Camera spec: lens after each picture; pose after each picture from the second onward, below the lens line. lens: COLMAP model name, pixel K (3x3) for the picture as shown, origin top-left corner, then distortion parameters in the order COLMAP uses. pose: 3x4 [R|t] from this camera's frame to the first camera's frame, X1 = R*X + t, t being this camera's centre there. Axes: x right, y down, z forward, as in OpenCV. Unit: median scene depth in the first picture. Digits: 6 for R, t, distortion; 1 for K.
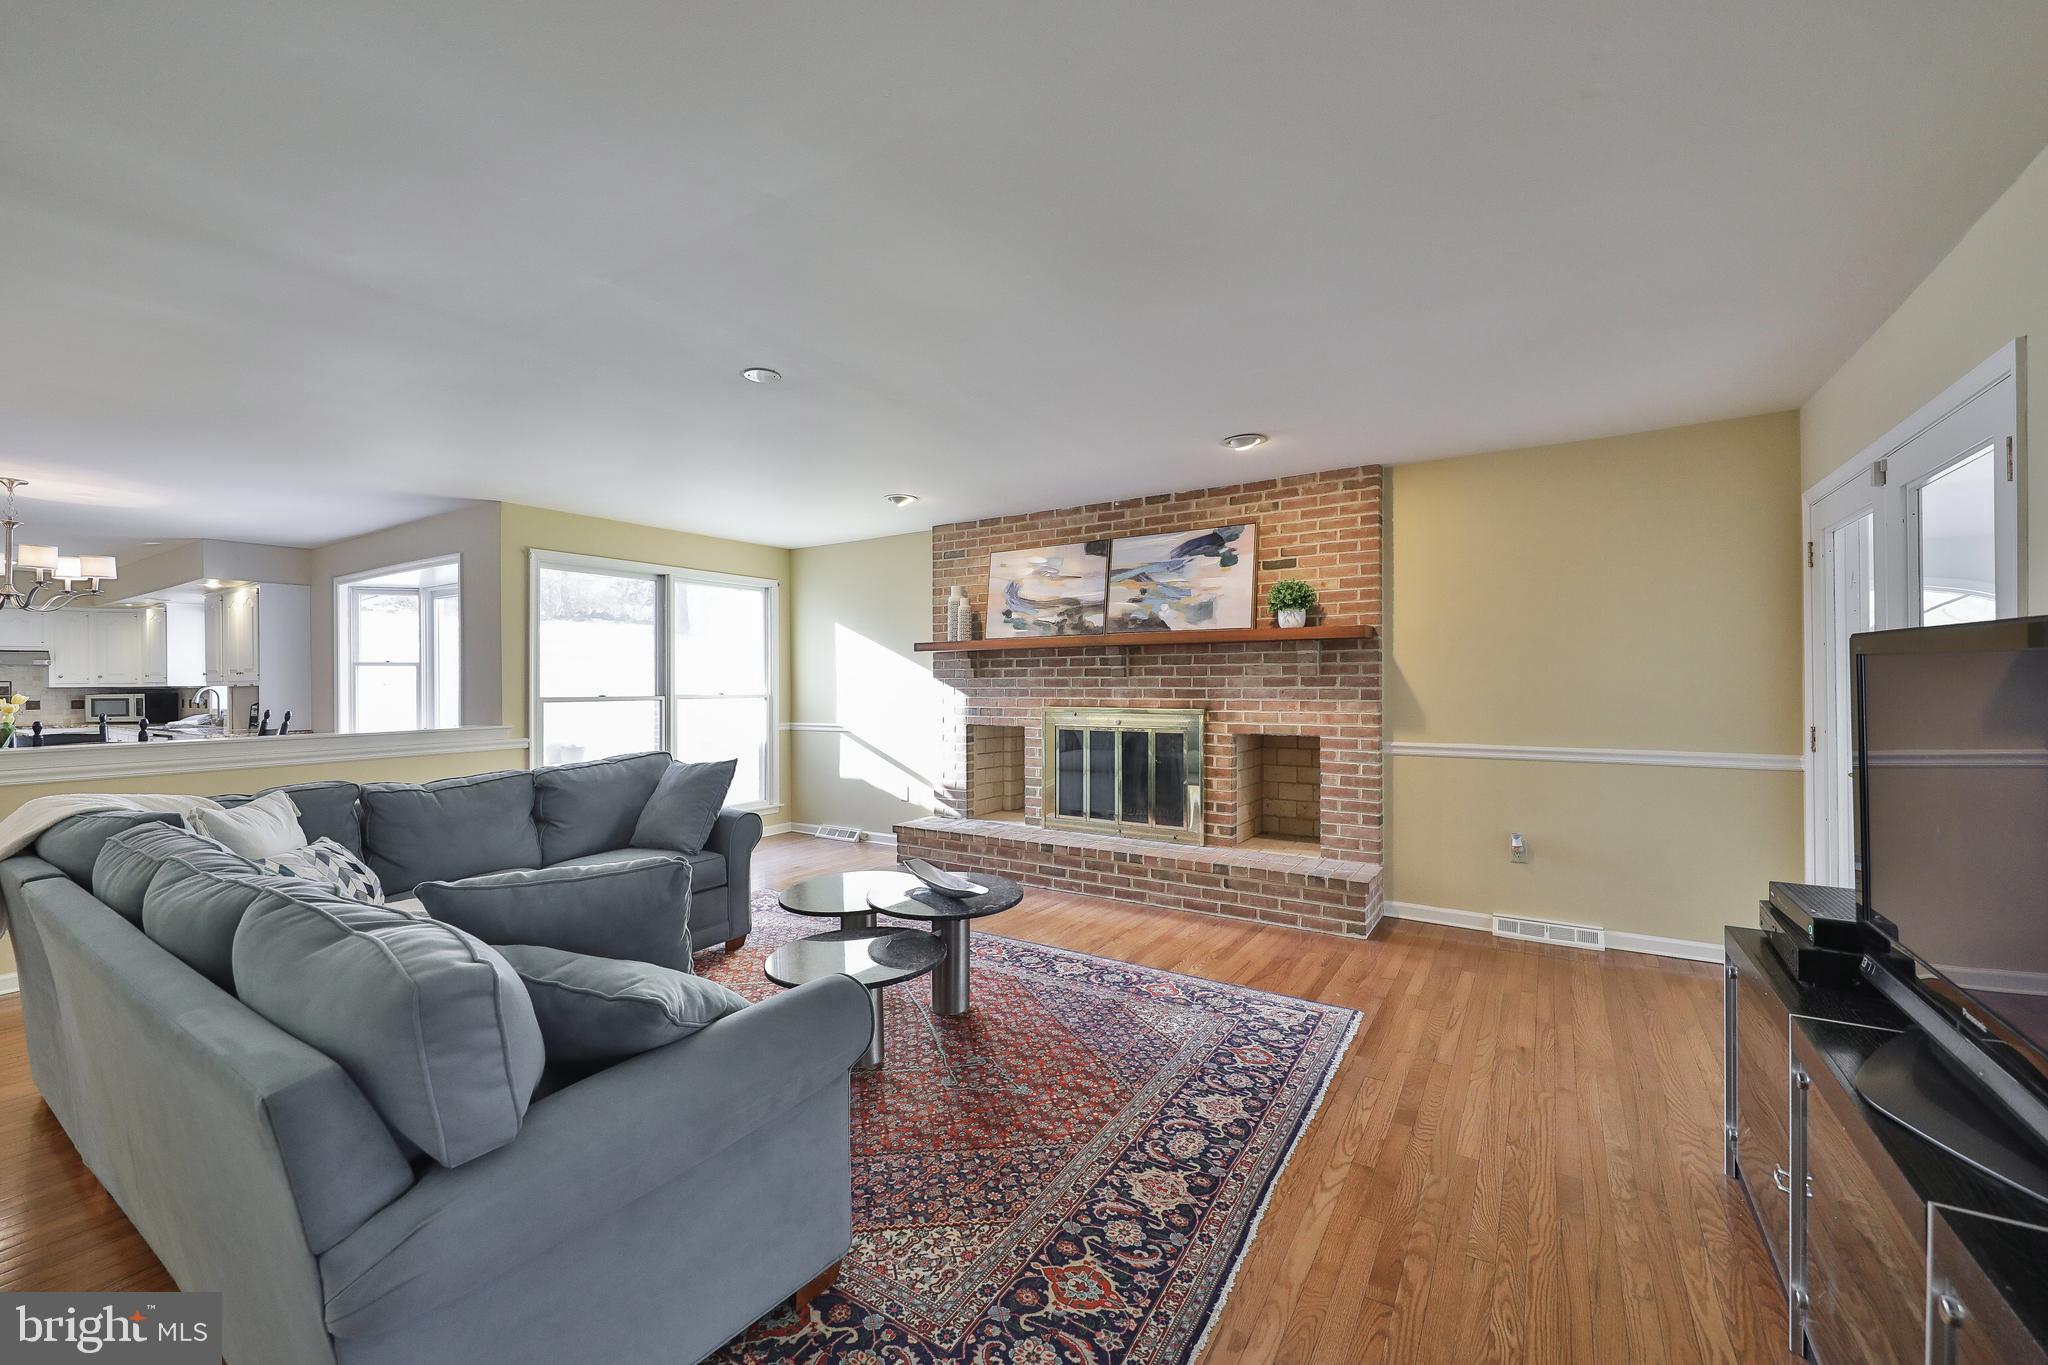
lens RADIAL K [[800.2, 0, 1015.4], [0, 800.2, 677.1], [0, 0, 1]] dist [0.003048, -0.000029]
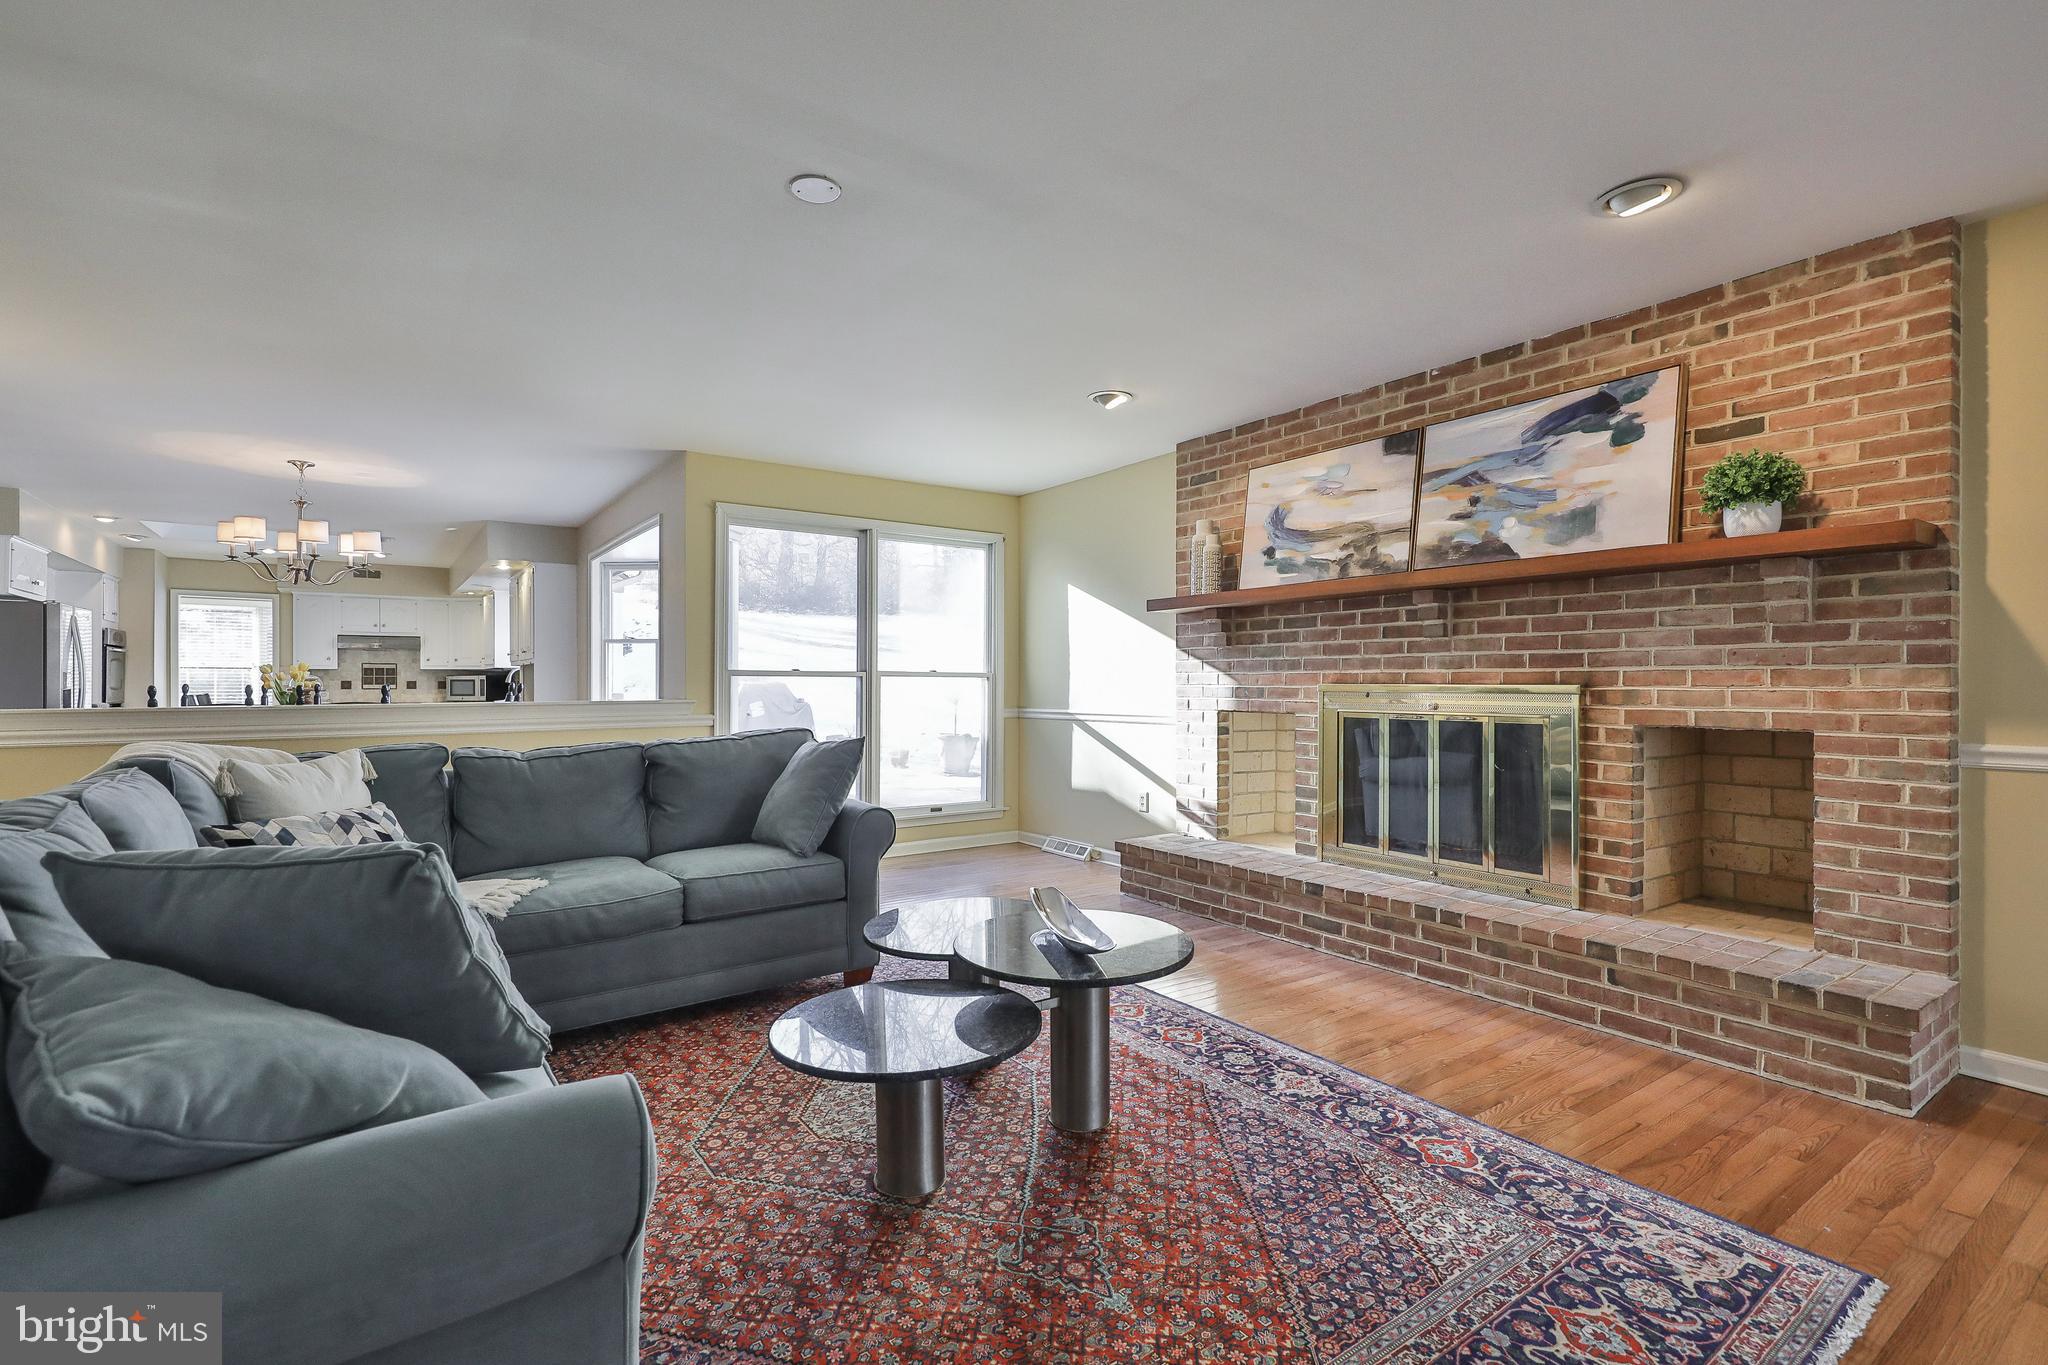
lens RADIAL K [[922.8, 0, 1017.8], [0, 922.8, 677.8], [0, 0, 1]] dist [0.009367, -0.005918]
pose [[0.929110, 0.004057, -0.369782, 0.098654], [-0.003226, 0.999991, 0.002866, 0.034241], [0.369790, -0.001470, 0.929114, 0.187364]]
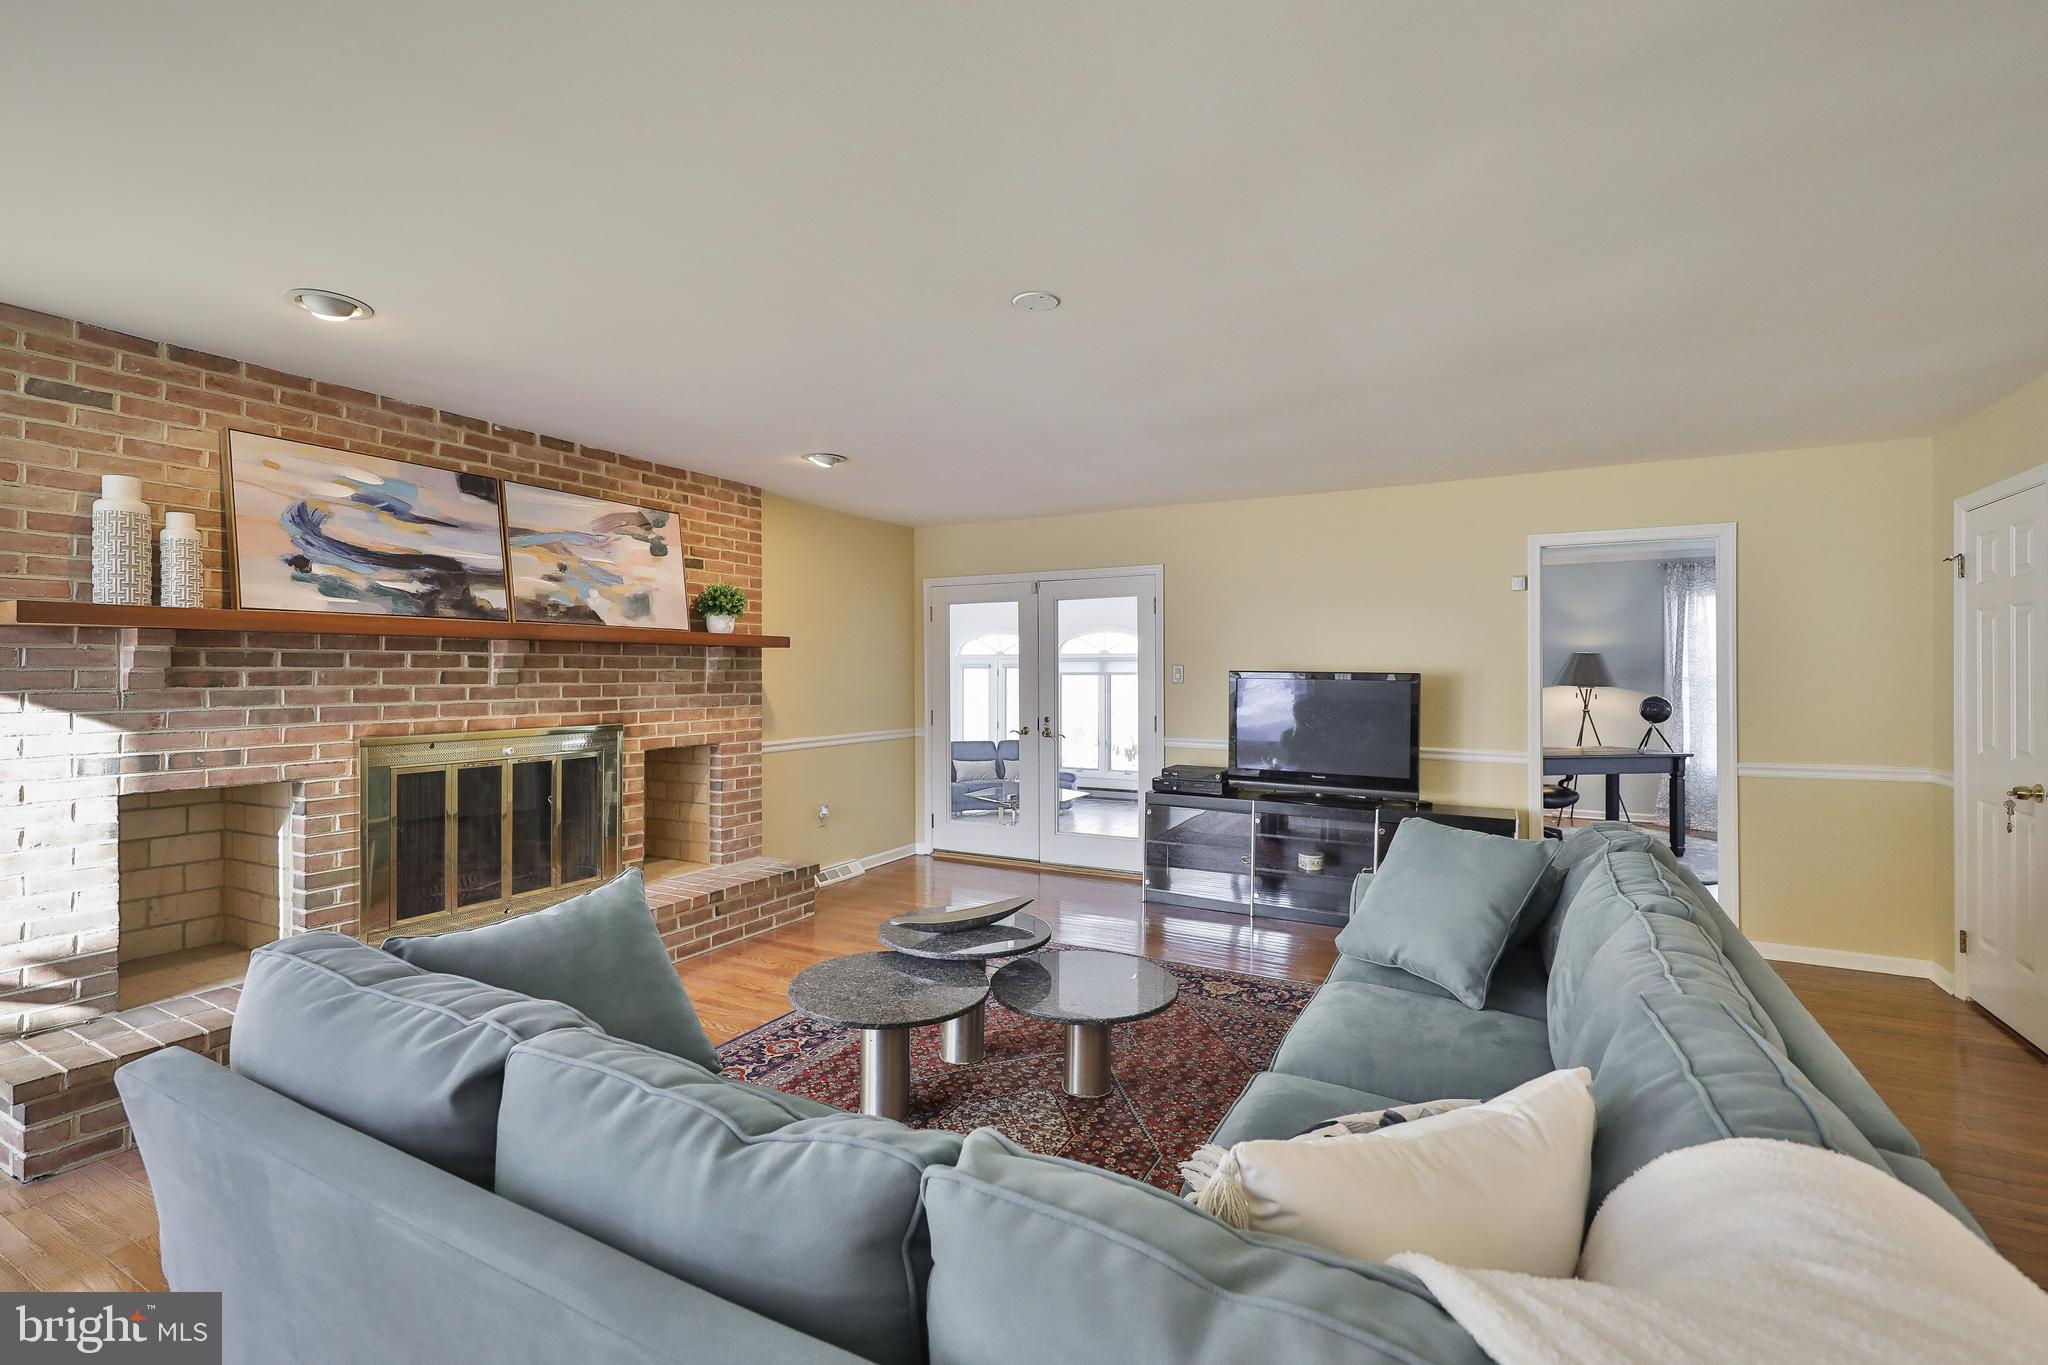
lens RADIAL K [[922.8, 0, 1018.7], [0, 922.8, 668.3], [0, 0, 1]] dist [0.009367, -0.005918]
pose [[-0.081967, 0.011676, 0.996567, -0.743905], [-0.000576, 0.999931, -0.011763, -0.005579], [-0.996635, -0.001538, -0.081955, 0.679527]]
